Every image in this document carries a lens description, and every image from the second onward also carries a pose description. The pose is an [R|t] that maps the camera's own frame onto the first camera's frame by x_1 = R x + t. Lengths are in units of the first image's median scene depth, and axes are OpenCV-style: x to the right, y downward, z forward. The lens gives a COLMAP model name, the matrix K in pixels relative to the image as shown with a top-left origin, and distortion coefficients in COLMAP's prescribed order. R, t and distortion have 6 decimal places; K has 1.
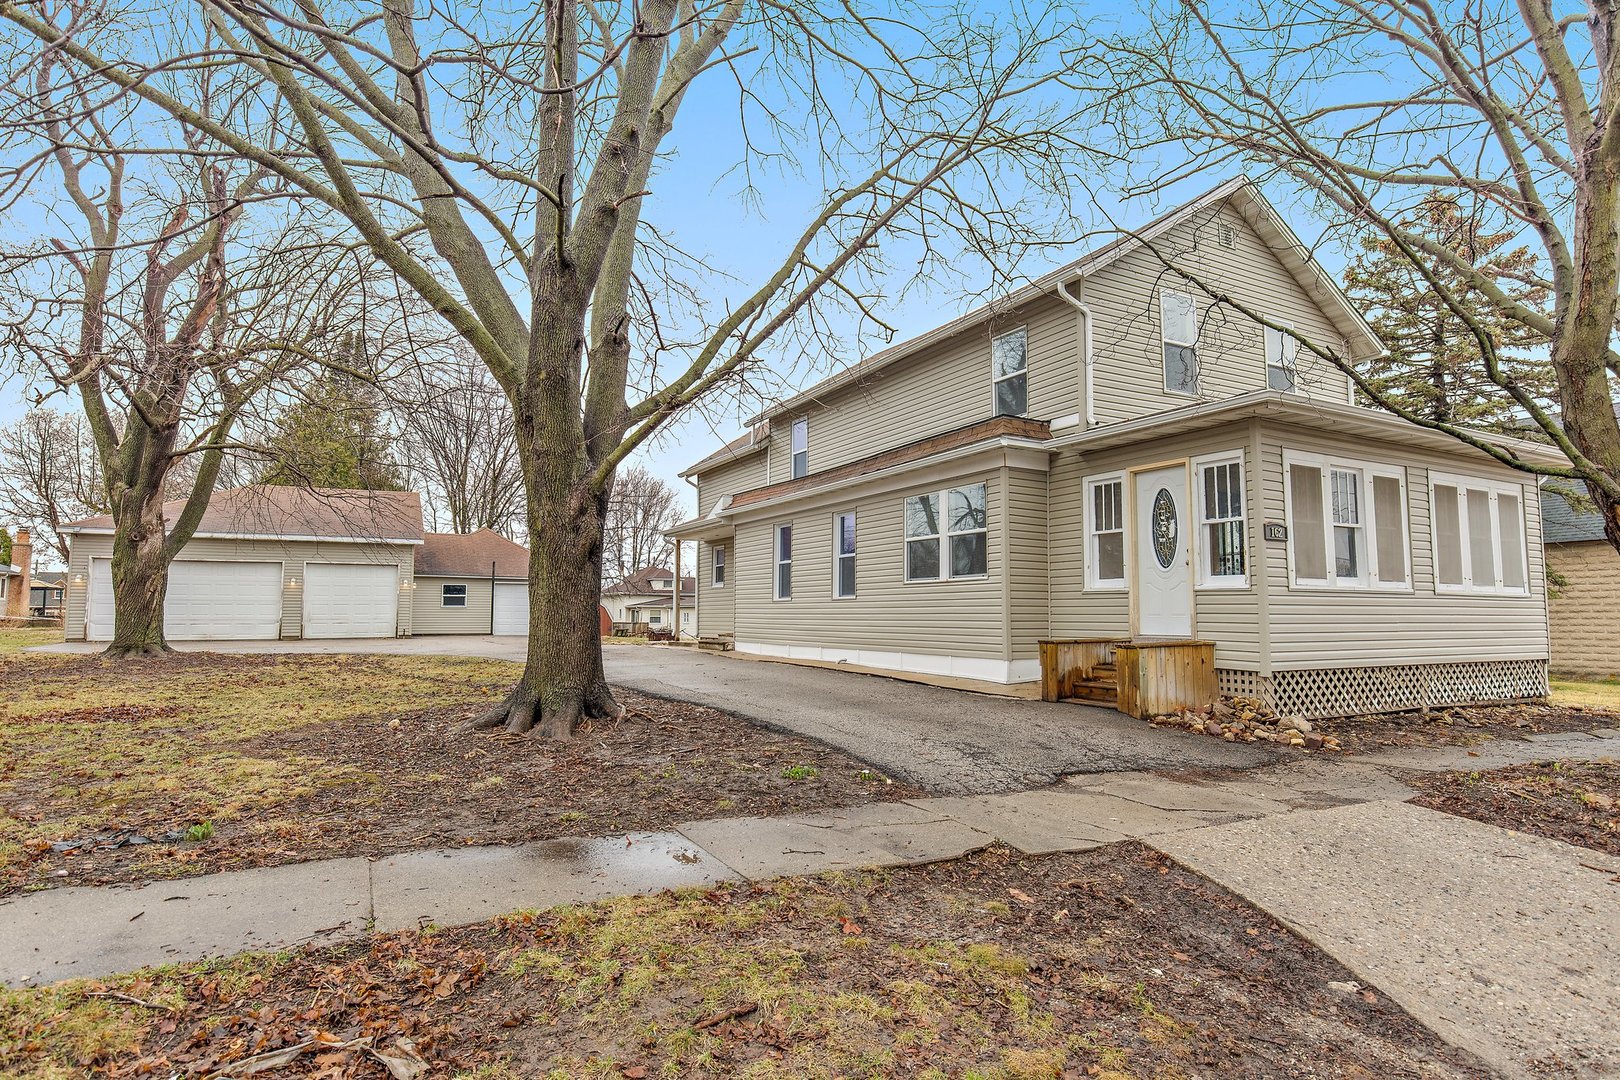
lens RADIAL K [[871.4, 0, 814.8], [0, 871.4, 542.1], [0, 0, 1]] dist [0.002827, 0.000012]
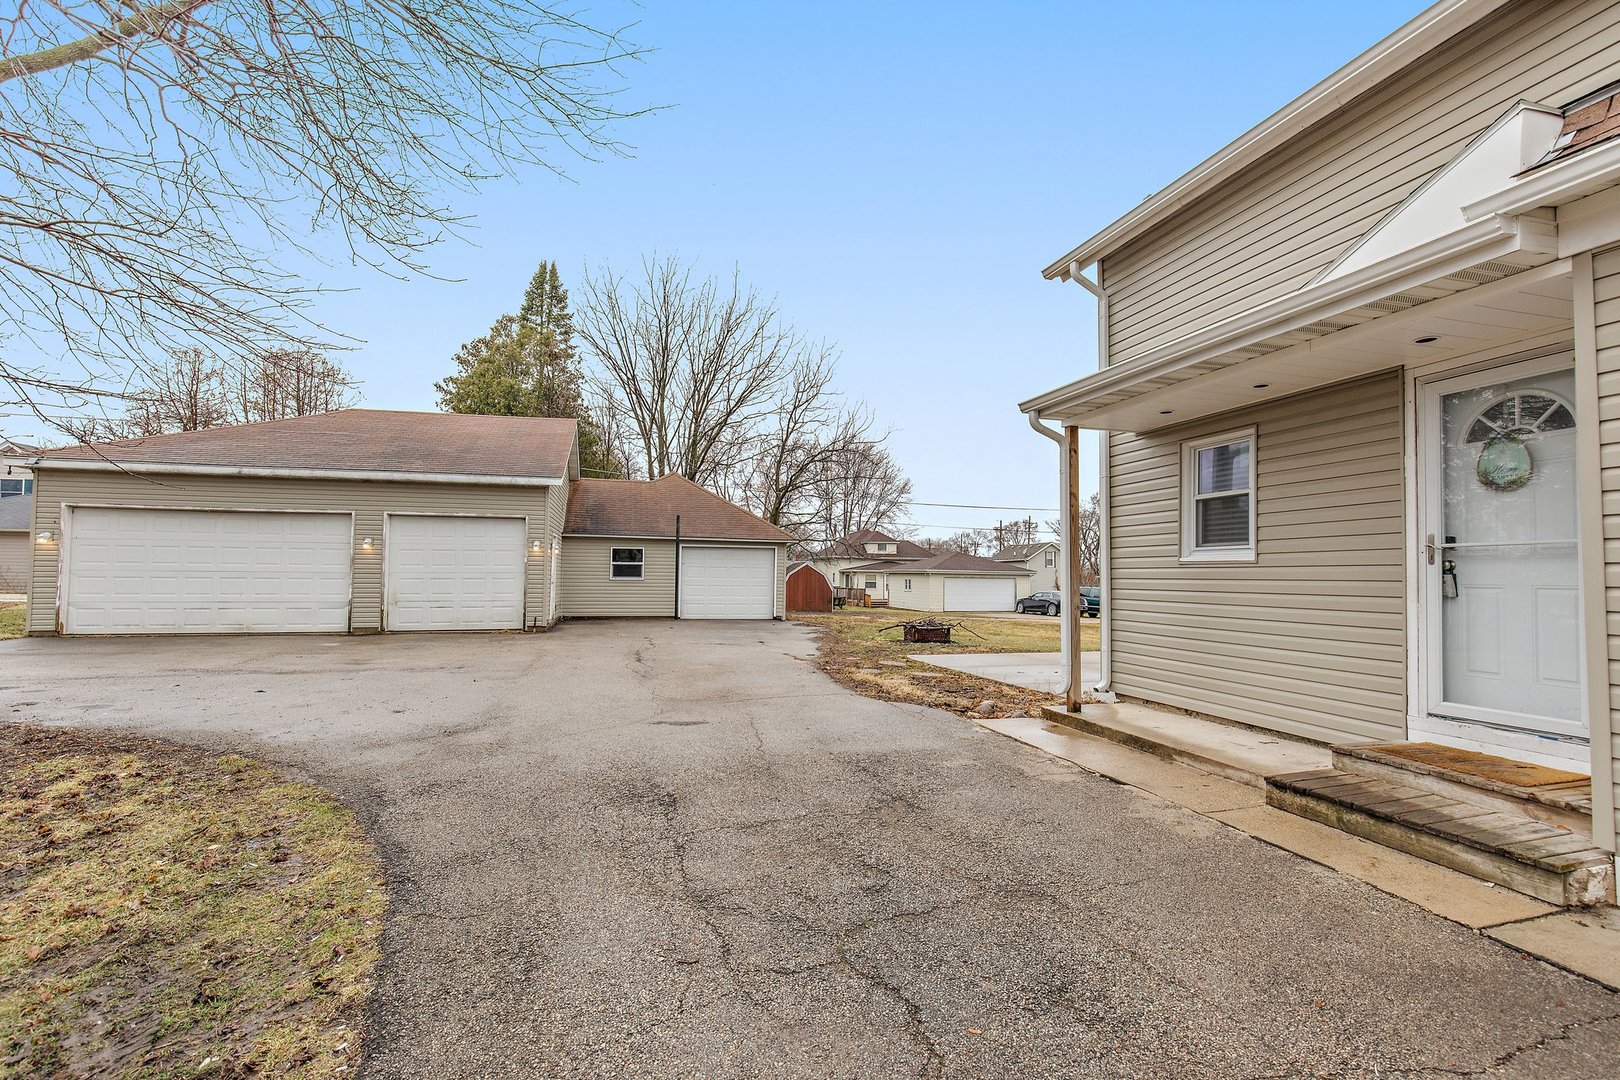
lens RADIAL K [[728.6, 0, 810.3], [0, 728.6, 538.4], [0, 0, 1]] dist [0.005085, 0.001017]
pose [[0.971789, -0.000216, -0.235853, -0.125553], [0.008633, 0.999362, 0.034654, 0.021349], [0.235695, -0.035712, 0.971171, 0.453164]]
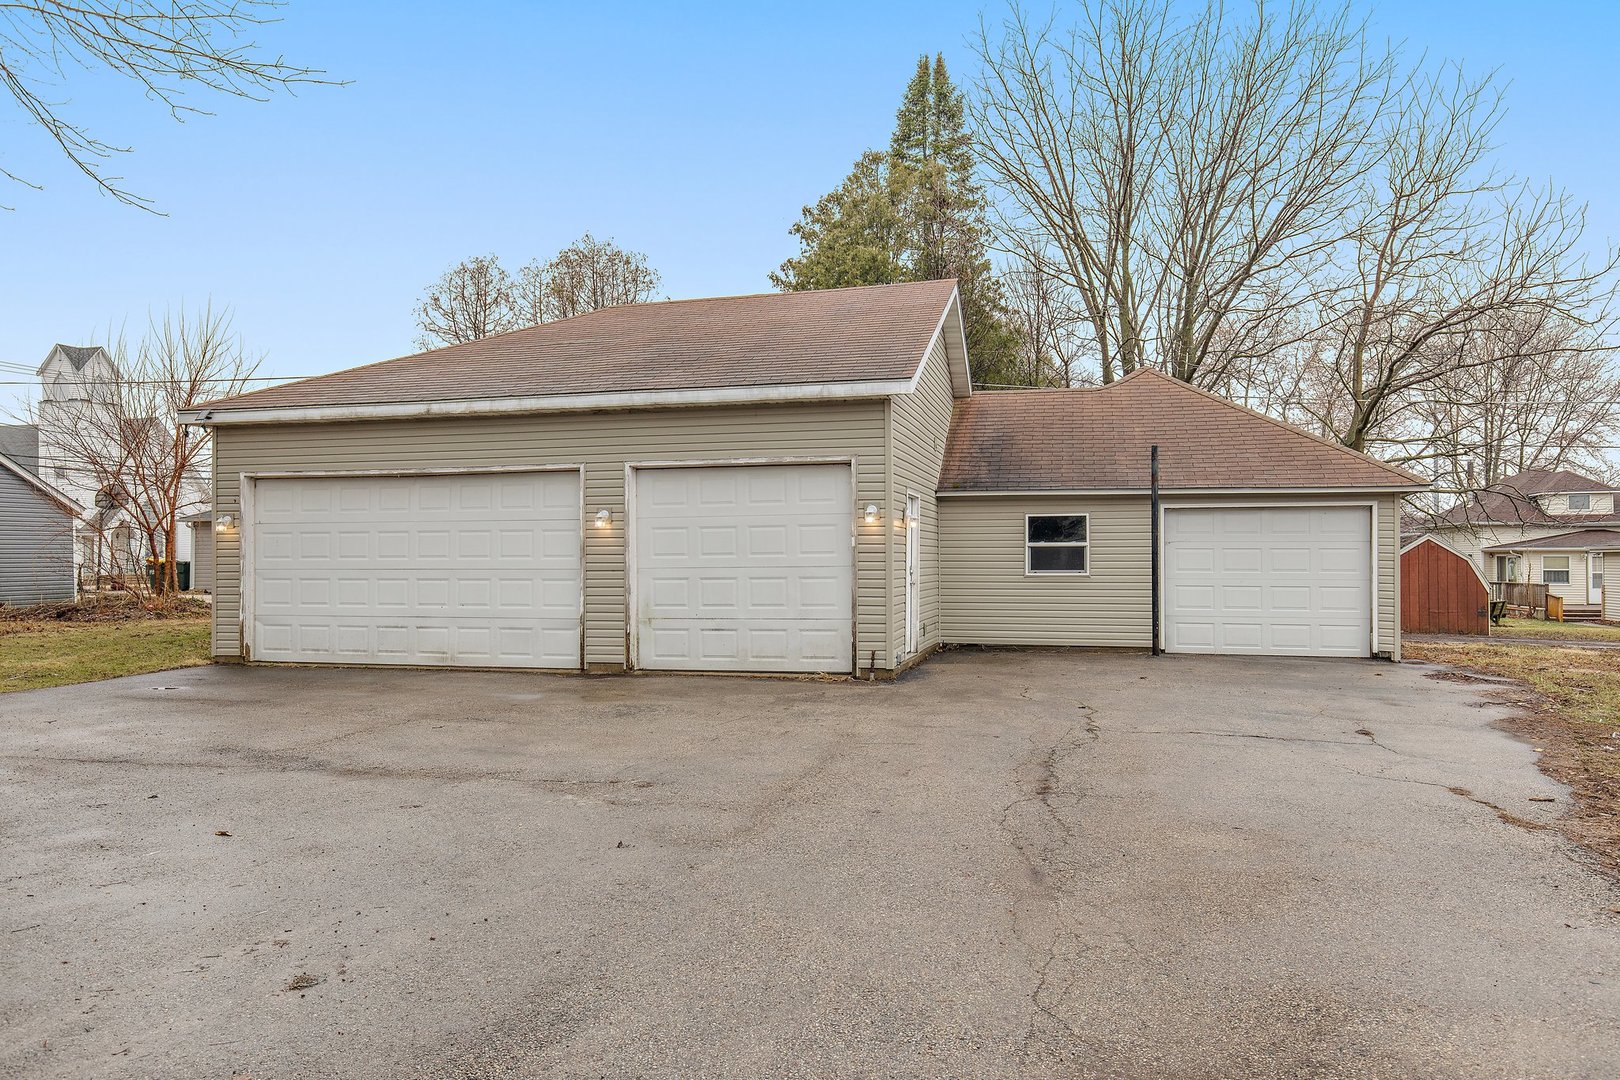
lens RADIAL K [[1089.3, 0, 813.7], [0, 1089.3, 540.6], [0, 0, 1]] dist [-0.004109, 0.005098]
pose [[0.742504, -0.011902, -0.669736, -0.177697], [0.060028, 0.997002, 0.048832, 0.030681], [0.667147, -0.076460, 0.740992, 0.583169]]
